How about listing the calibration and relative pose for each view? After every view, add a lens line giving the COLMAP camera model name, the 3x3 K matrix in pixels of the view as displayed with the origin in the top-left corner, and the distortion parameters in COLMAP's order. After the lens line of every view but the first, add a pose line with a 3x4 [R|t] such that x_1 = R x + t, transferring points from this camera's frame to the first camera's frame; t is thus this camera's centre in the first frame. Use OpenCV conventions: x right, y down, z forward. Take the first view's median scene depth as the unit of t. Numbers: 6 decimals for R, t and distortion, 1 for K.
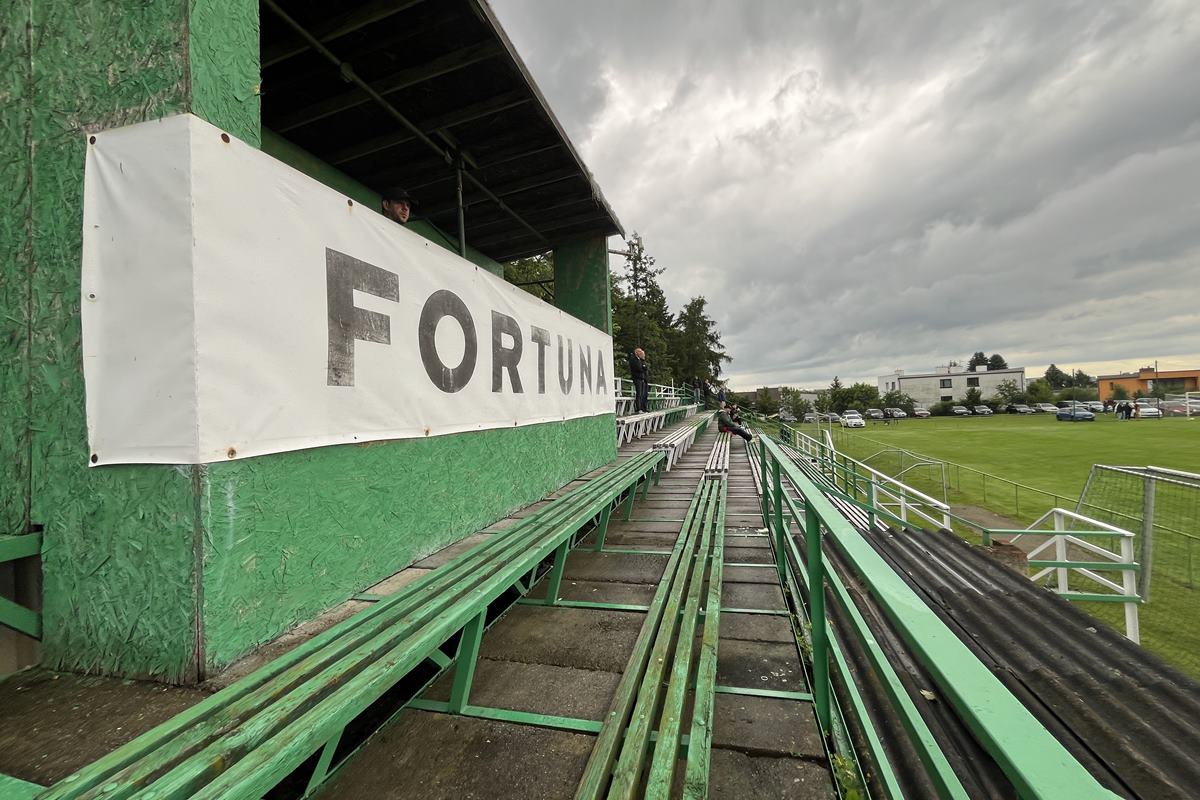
lens RADIAL K [[489.4, 0, 595.8], [0, 489.4, 395.3], [0, 0, 1]] dist [-0.003027, -0.000081]
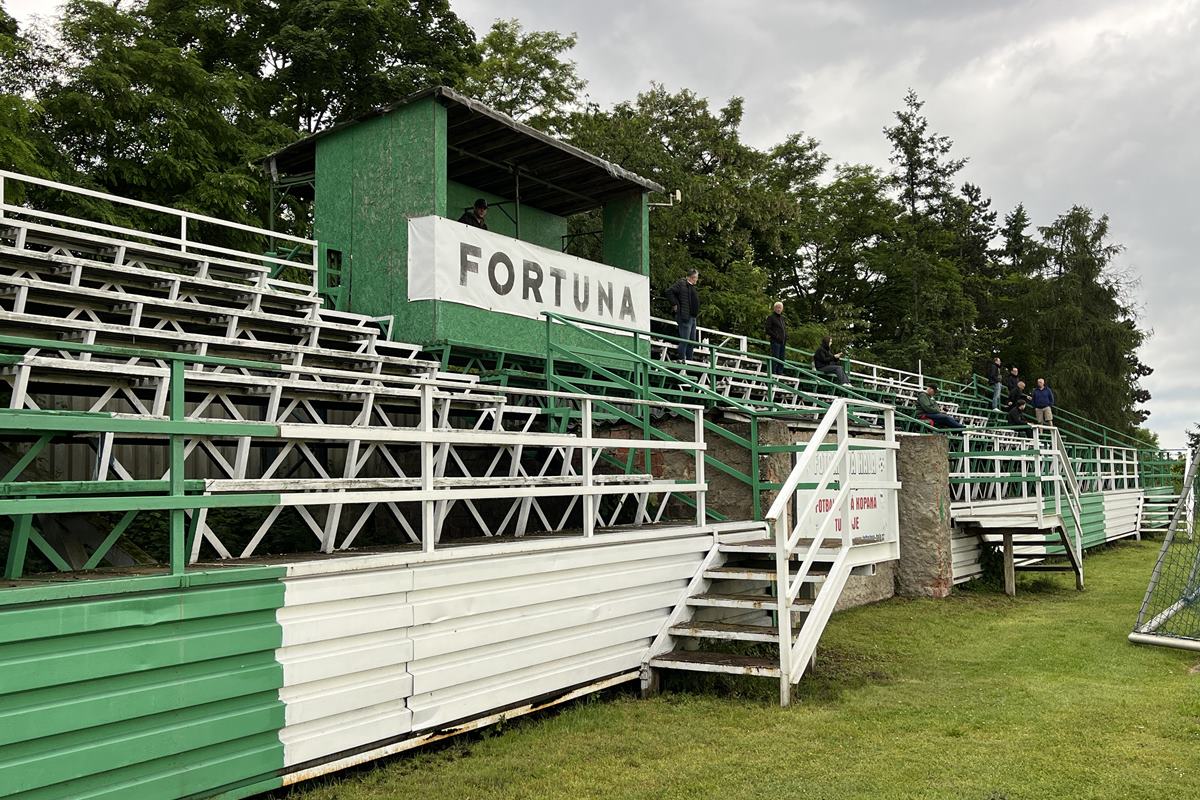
lens RADIAL K [[1189.9, 0, 601.1], [0, 1189.9, 400.7], [0, 0, 1]] dist [0.115966, 0.000000]
pose [[0.960767, 0.007444, -0.277257, 1.410440], [-0.019200, 0.999027, -0.039710, 0.577551], [0.276692, 0.043475, 0.959975, -3.489727]]
